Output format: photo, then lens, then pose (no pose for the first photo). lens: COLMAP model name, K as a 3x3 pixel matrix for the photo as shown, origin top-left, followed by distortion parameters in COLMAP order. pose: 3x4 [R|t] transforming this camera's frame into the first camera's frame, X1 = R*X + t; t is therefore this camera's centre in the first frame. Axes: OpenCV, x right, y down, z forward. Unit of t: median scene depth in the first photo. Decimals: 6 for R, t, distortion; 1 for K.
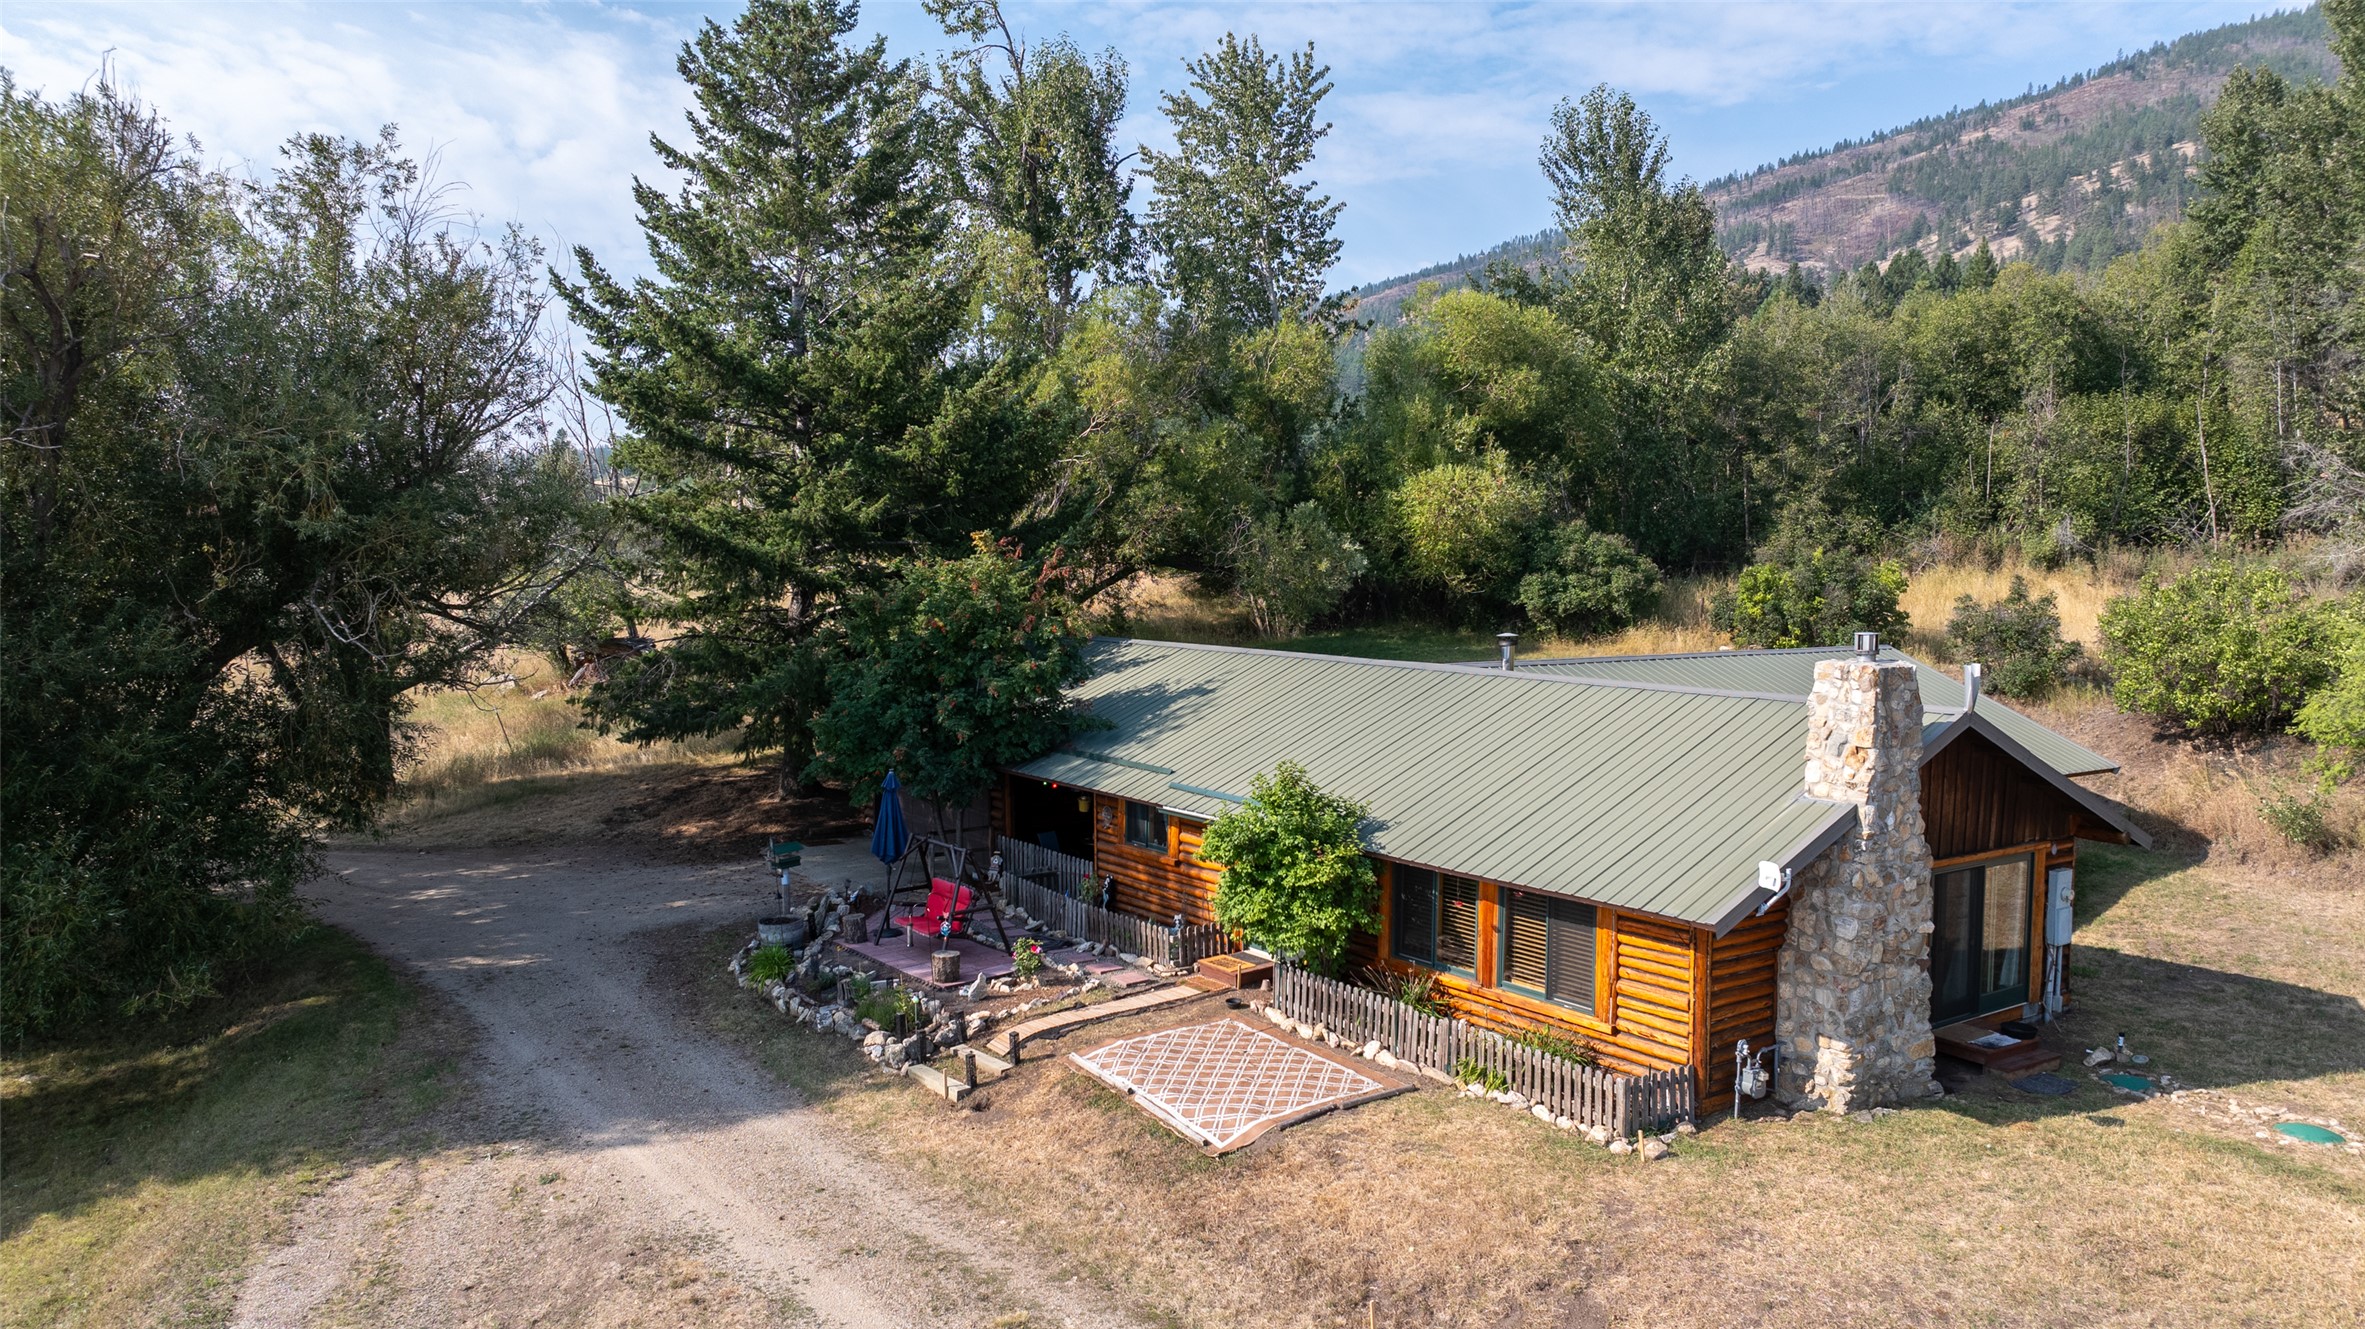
lens RADIAL K [[1660.1, 0, 1203.5], [0, 1660.1, 671.3], [0, 0, 1]] dist [-0.025593, 0.021160]
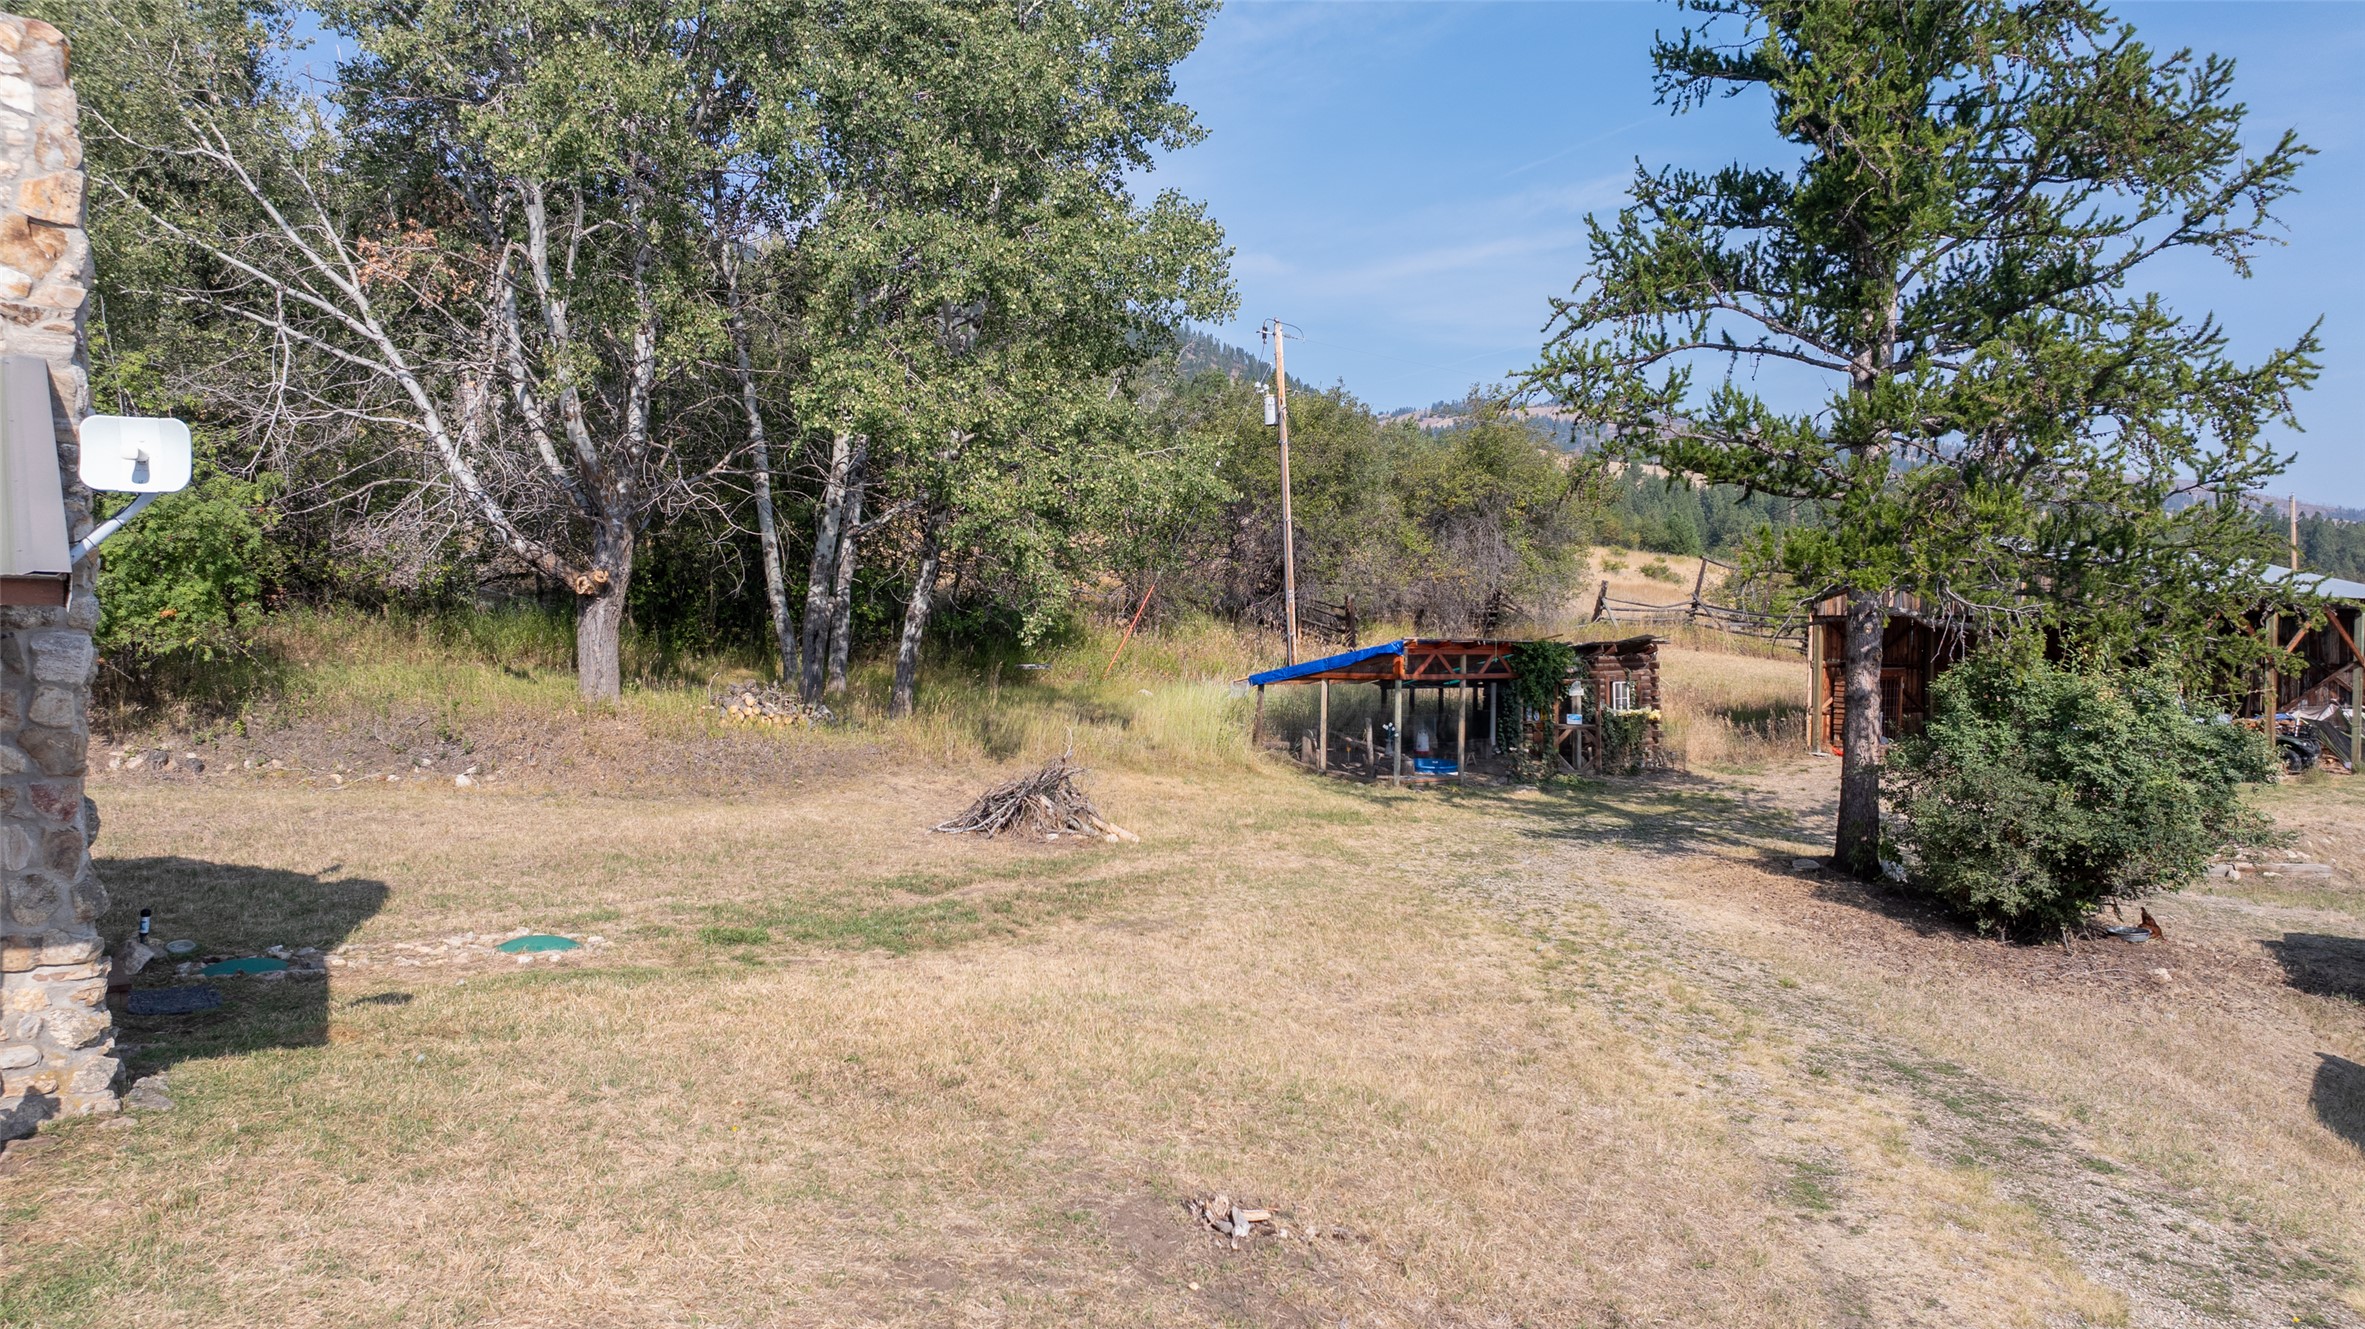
lens RADIAL K [[1660.1, 0, 1200.5], [0, 1660.1, 672.1], [0, 0, 1]] dist [-0.025593, 0.021160]
pose [[-0.008834, -0.025156, 0.999645, -0.014290], [0.061129, 0.997800, 0.025649, 0.139064], [-0.998091, 0.061334, -0.007277, 0.610236]]
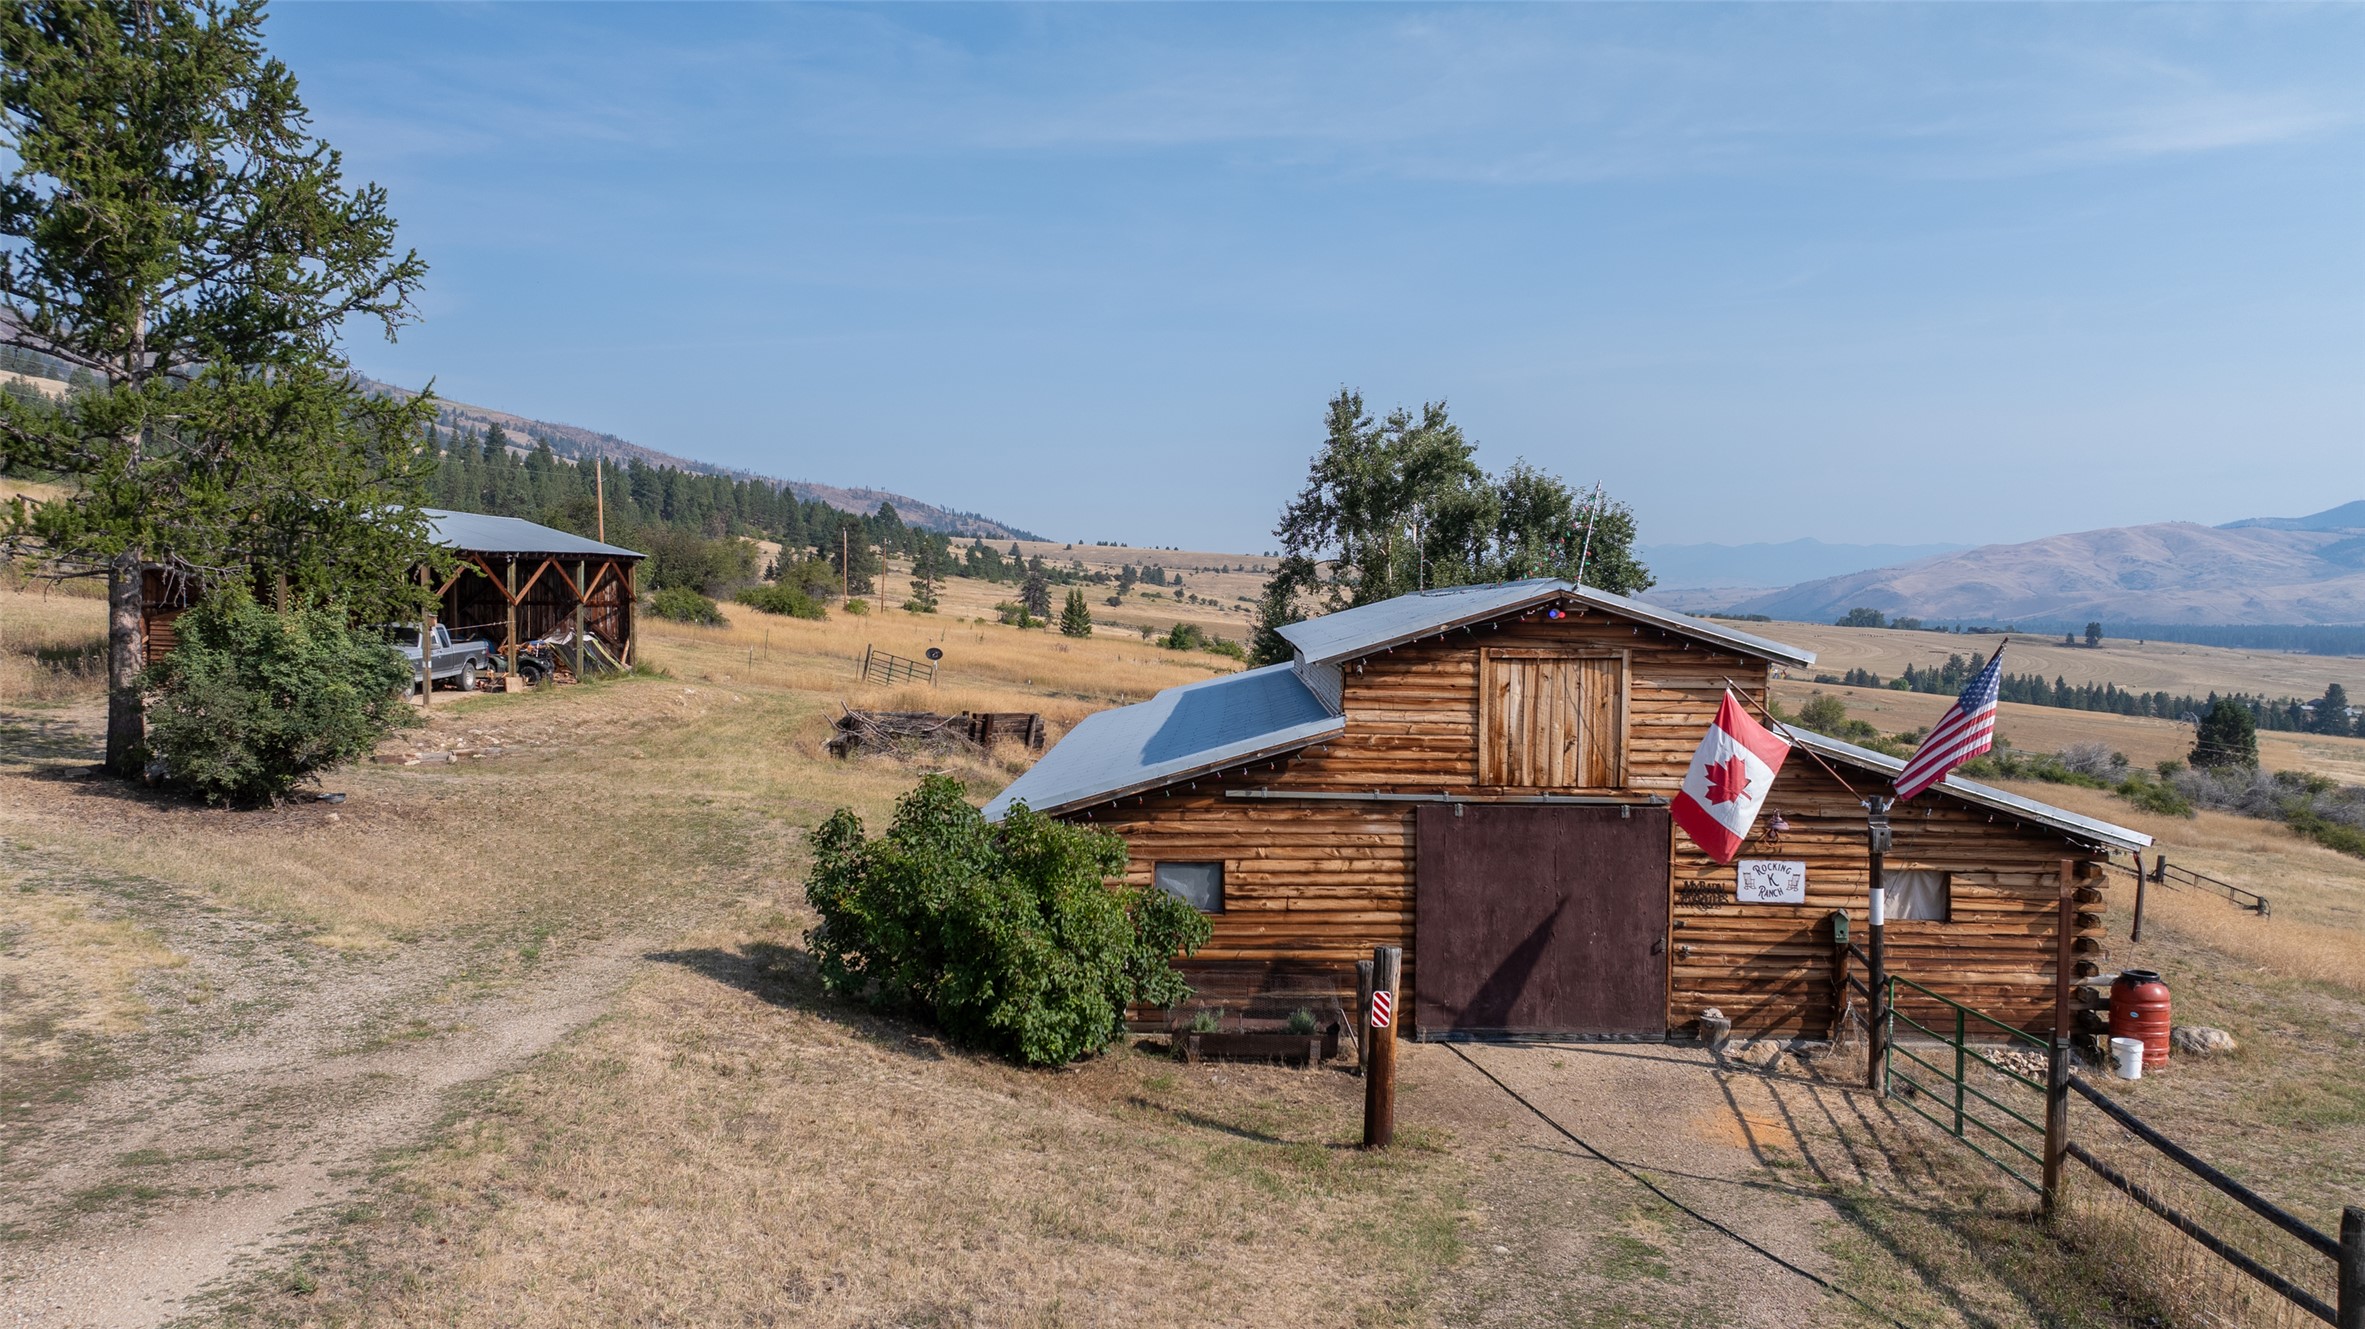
lens RADIAL K [[1660.1, 0, 1193.2], [0, 1660.1, 667.0], [0, 0, 1]] dist [-0.025593, 0.021160]
pose [[-0.783579, -0.042657, 0.619826, -0.403546], [0.028614, 0.994104, 0.104588, 0.122318], [-0.620632, 0.099688, -0.777739, 0.671173]]
